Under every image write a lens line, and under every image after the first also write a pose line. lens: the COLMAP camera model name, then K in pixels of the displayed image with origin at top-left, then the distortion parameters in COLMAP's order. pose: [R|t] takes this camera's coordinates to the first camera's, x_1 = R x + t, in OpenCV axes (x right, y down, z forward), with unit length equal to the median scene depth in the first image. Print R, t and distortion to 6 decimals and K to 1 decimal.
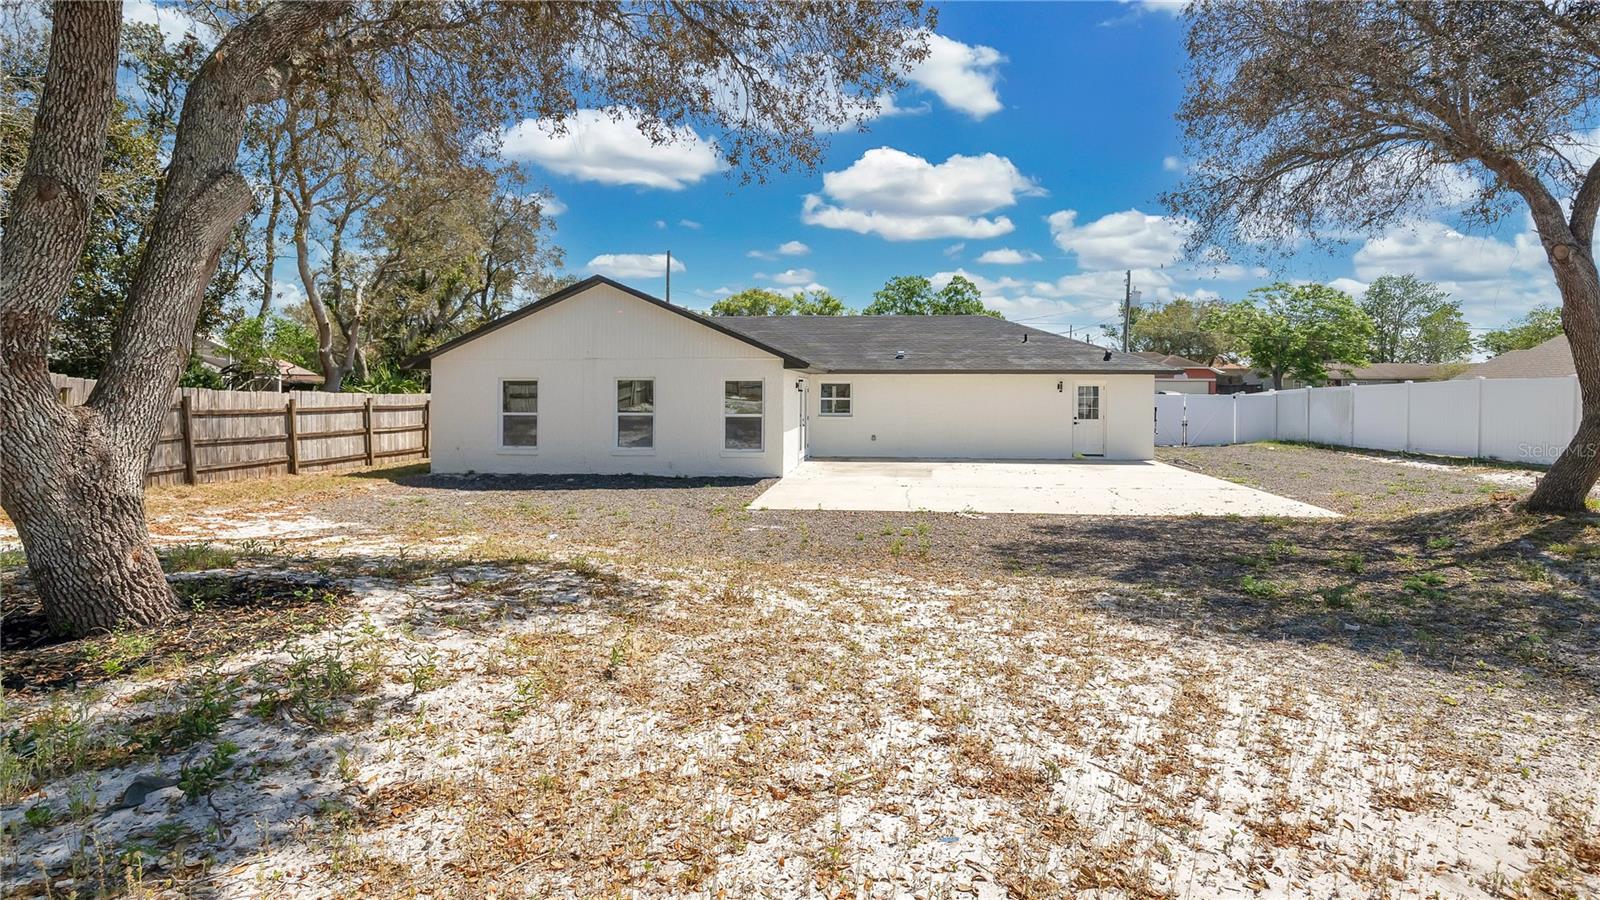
lens RADIAL K [[734.9, 0, 800.0], [0, 734.9, 450.0], [0, 0, 1]] dist [-0.022938, 0.000019]
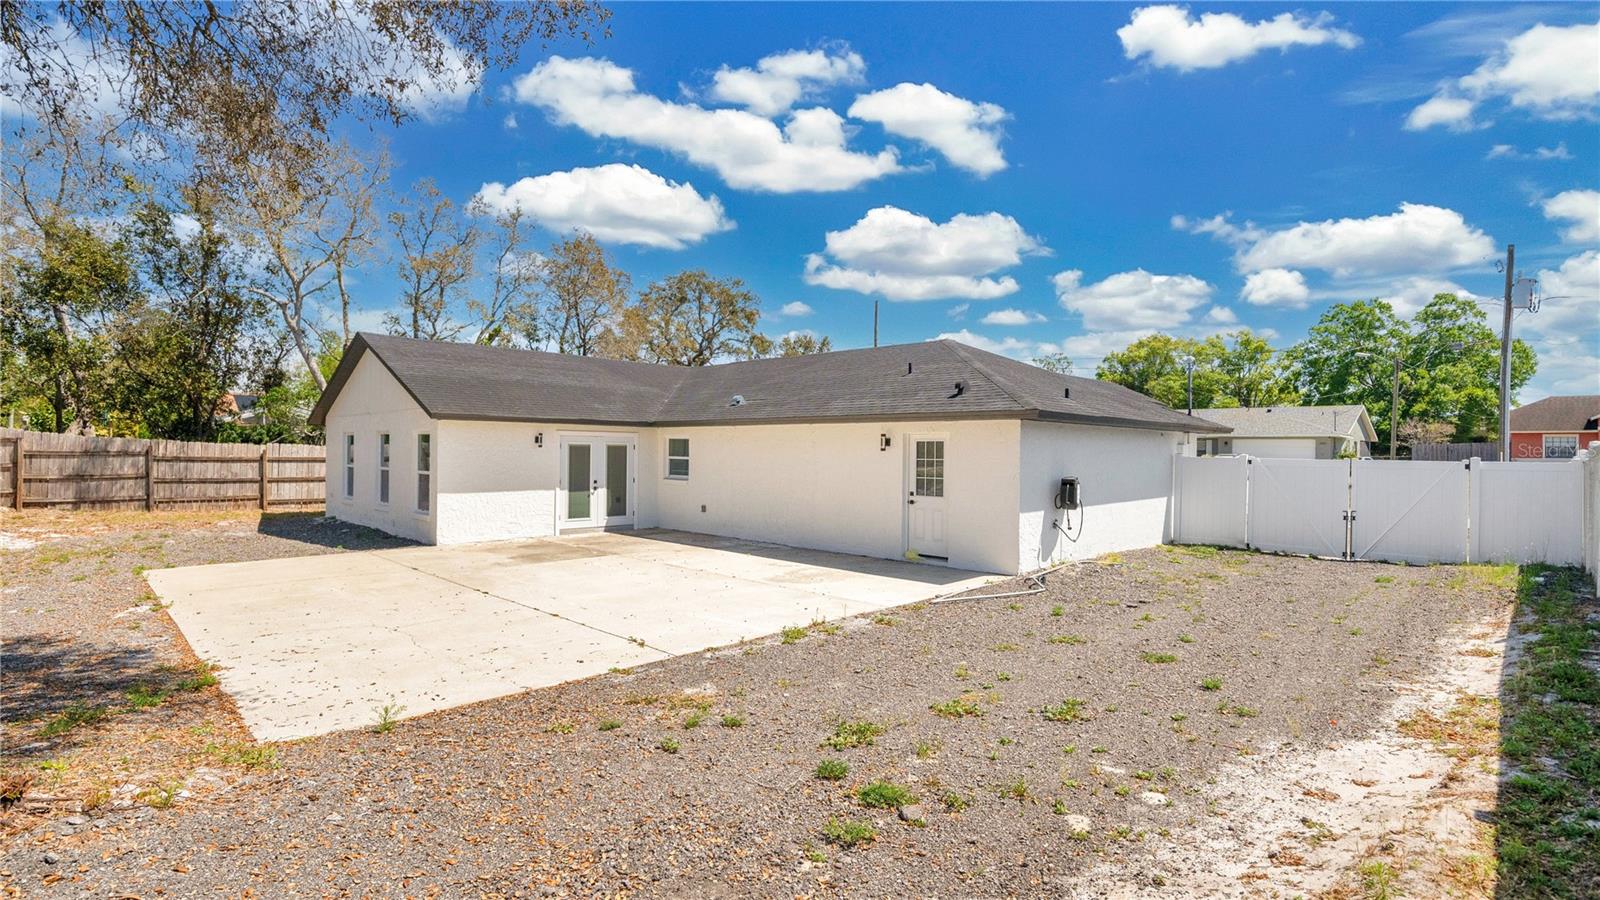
lens RADIAL K [[734.9, 0, 800.0], [0, 734.9, 450.0], [0, 0, 1]] dist [-0.022938, 0.000019]
pose [[0.797532, 0.006836, -0.603238, 0.809591], [-0.058369, 0.996119, -0.065881, -0.040755], [0.600446, 0.087753, 0.794835, 0.549438]]
